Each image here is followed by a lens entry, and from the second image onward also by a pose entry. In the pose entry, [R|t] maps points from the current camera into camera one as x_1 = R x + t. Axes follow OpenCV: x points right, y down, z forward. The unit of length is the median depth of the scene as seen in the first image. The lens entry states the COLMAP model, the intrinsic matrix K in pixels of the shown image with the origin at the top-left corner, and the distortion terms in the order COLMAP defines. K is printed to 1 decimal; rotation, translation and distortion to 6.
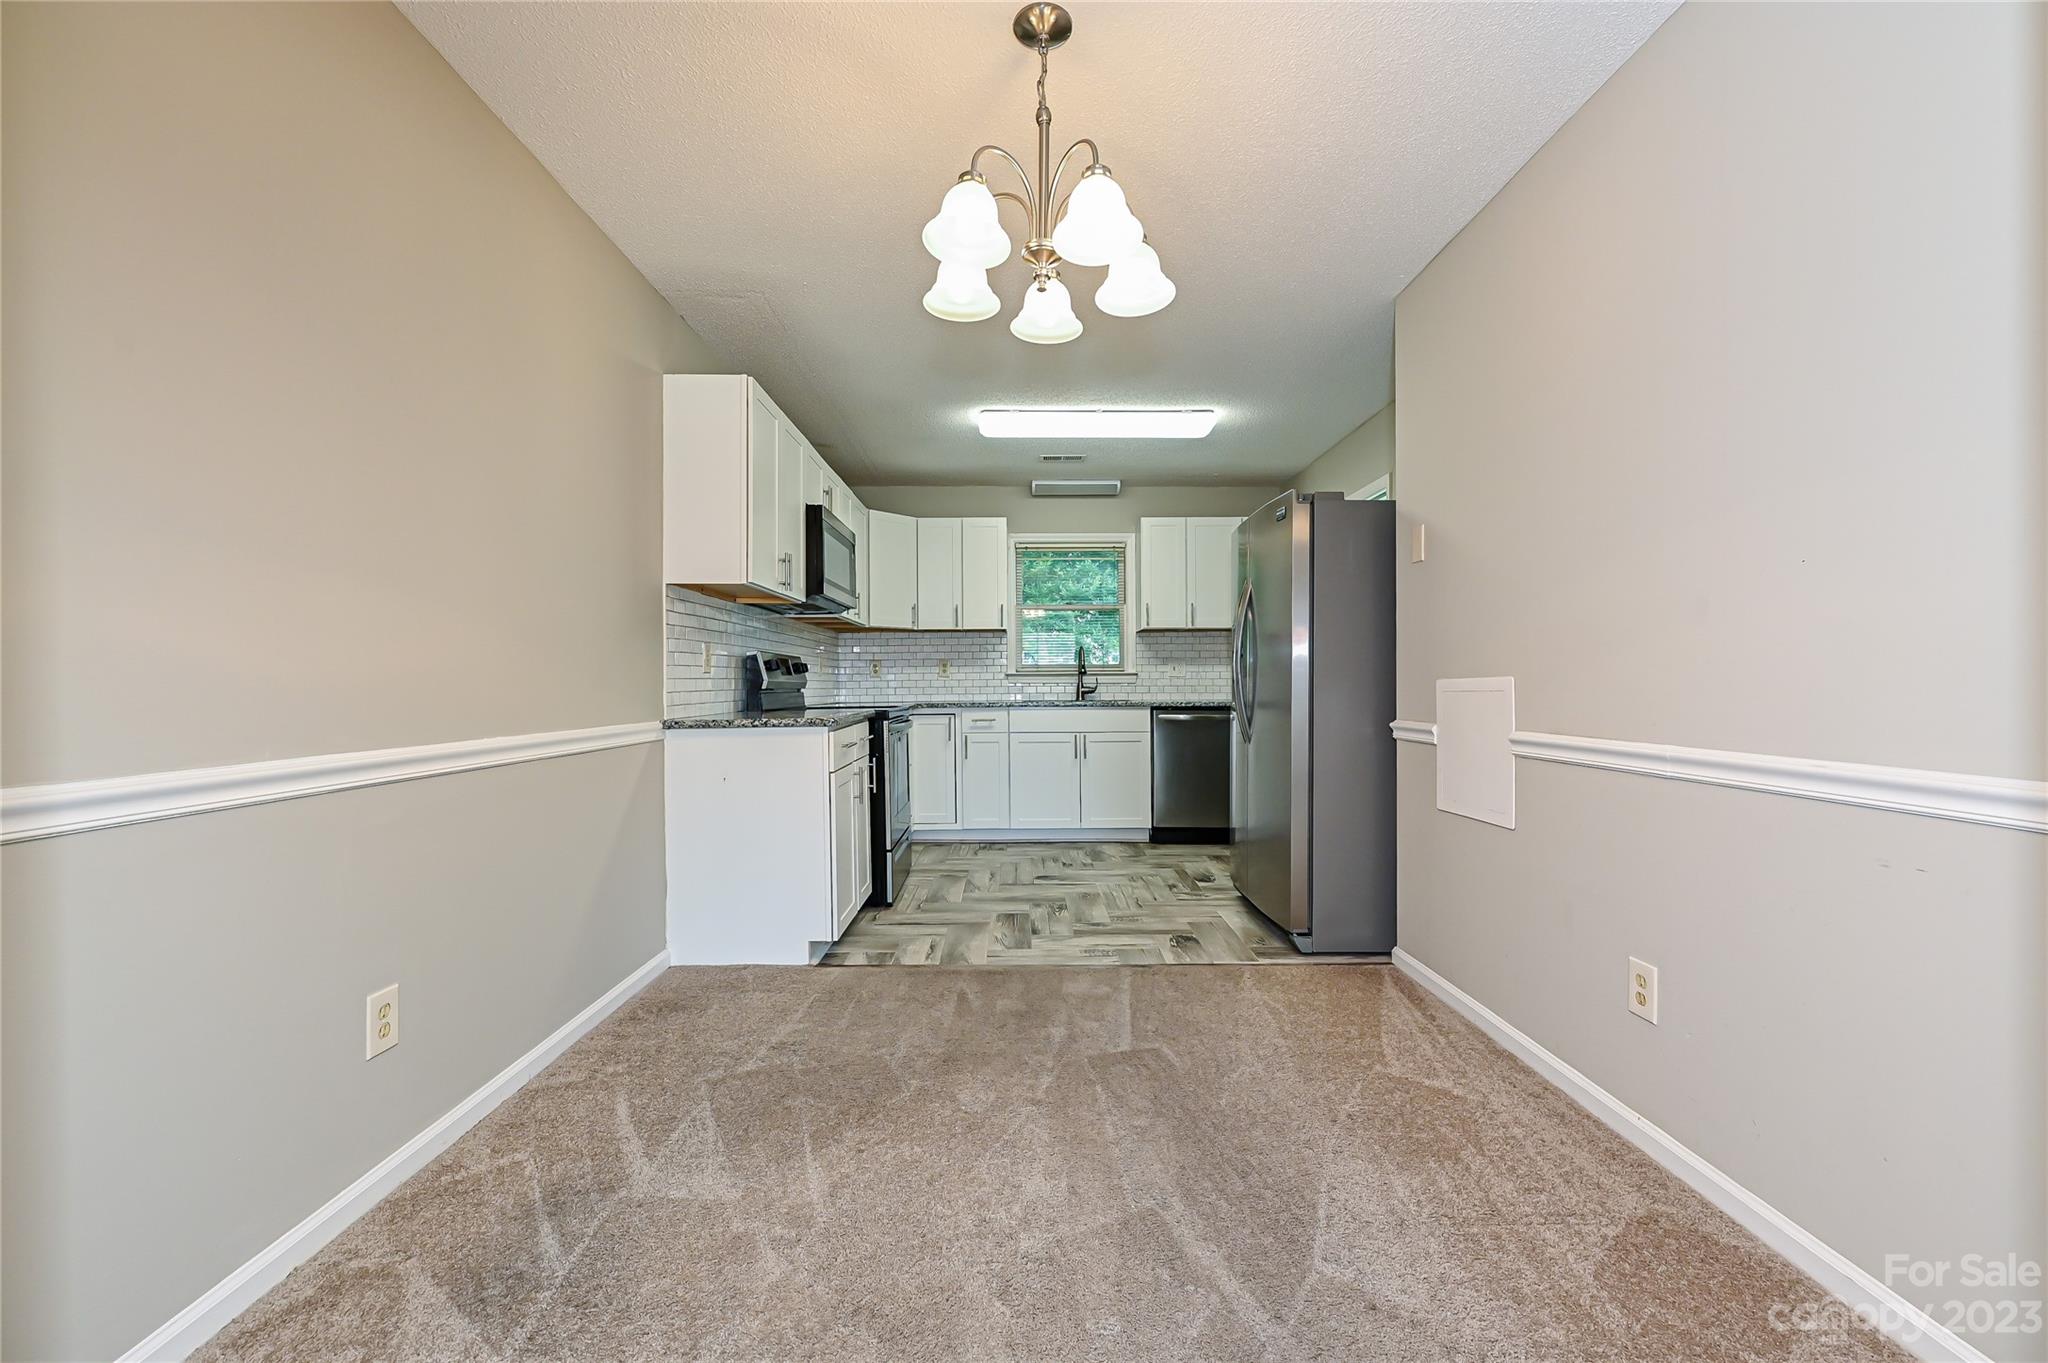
lens RADIAL K [[824.5, 0, 1018.5], [0, 824.5, 668.0], [0, 0, 1]] dist [0.001233, 0.000131]
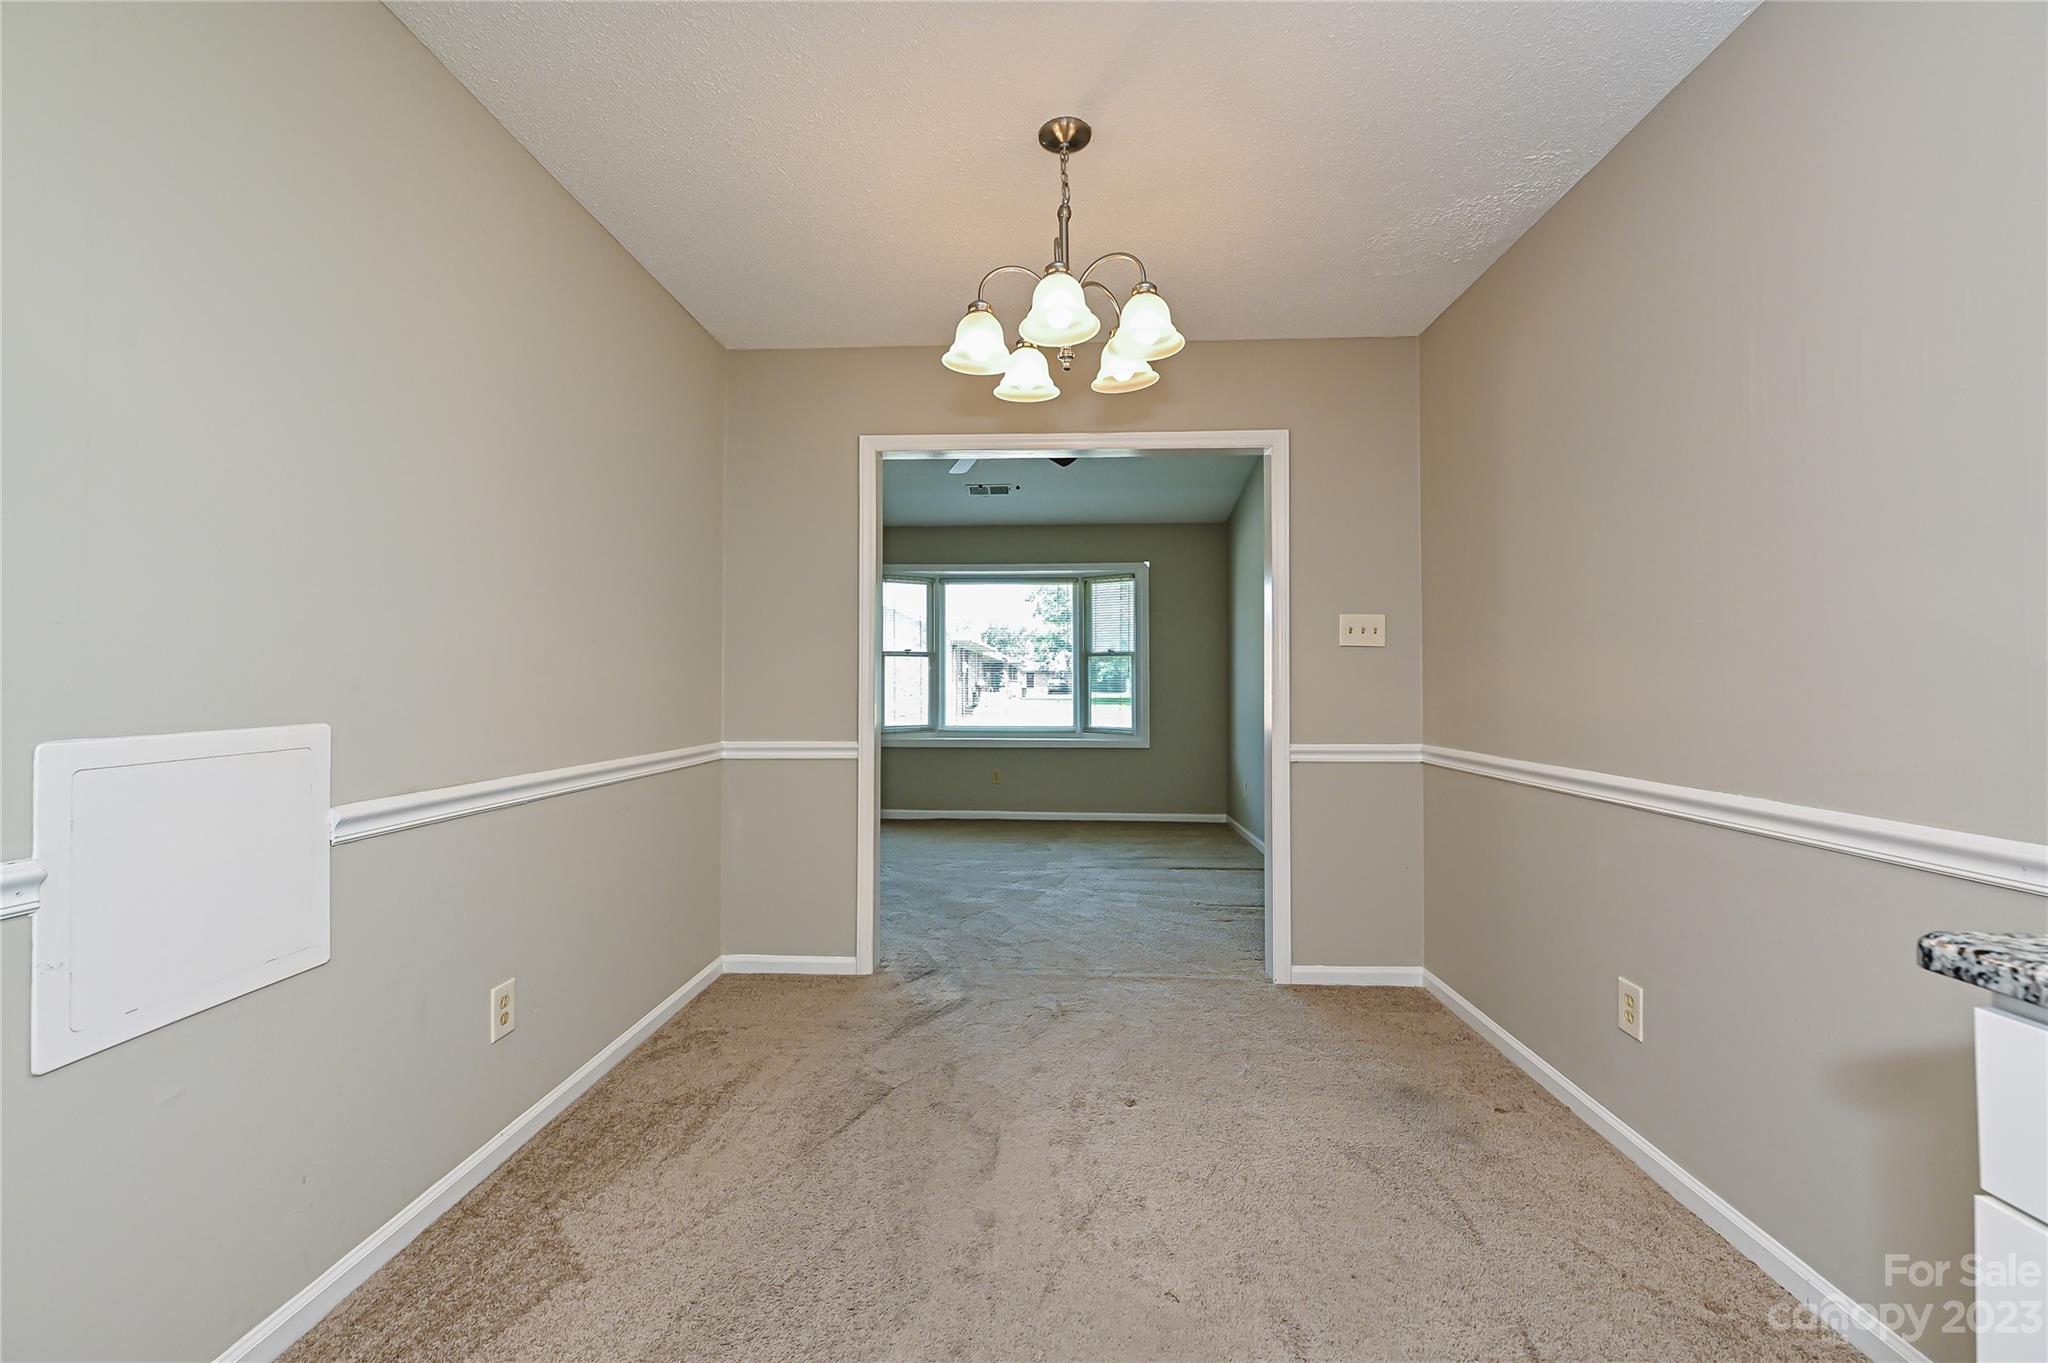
lens RADIAL K [[824.5, 0, 1018.5], [0, 824.5, 668.0], [0, 0, 1]] dist [0.001233, 0.000131]
pose [[-0.998969, 0.001512, 0.045369, 0.014391], [-0.000322, 0.999183, -0.040401, -0.002803], [-0.045393, -0.040374, -0.998153, 0.683464]]
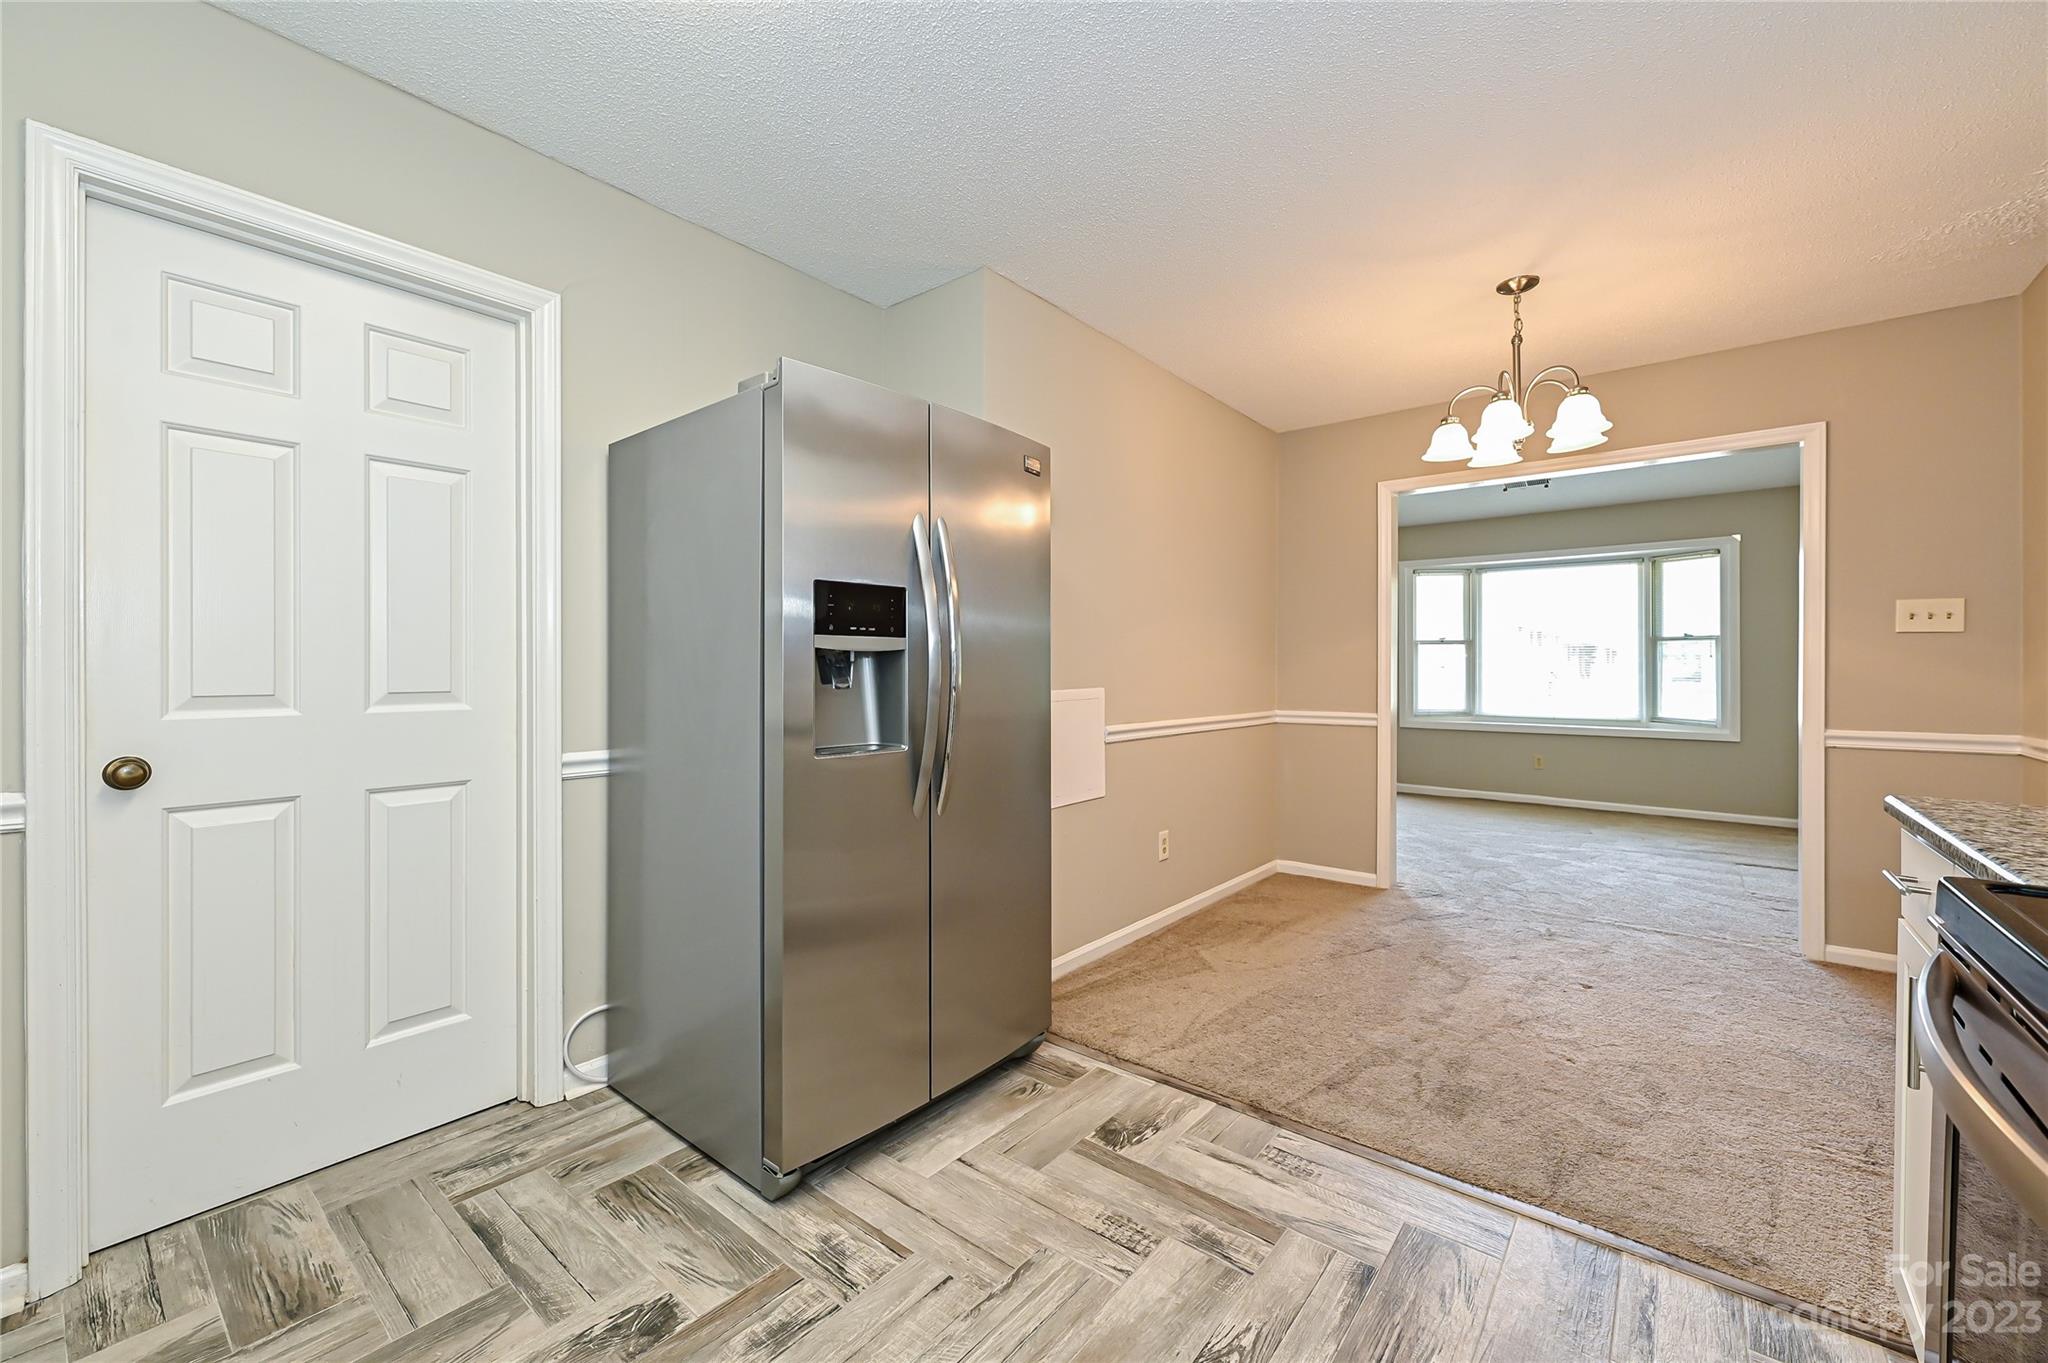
lens RADIAL K [[824.5, 0, 1018.5], [0, 824.5, 668.0], [0, 0, 1]] dist [0.001233, 0.000131]
pose [[-0.776801, 0.000181, 0.629747, -0.072216], [-0.014880, 0.999715, -0.018643, 0.002650], [-0.629571, -0.023853, -0.776577, 0.921345]]
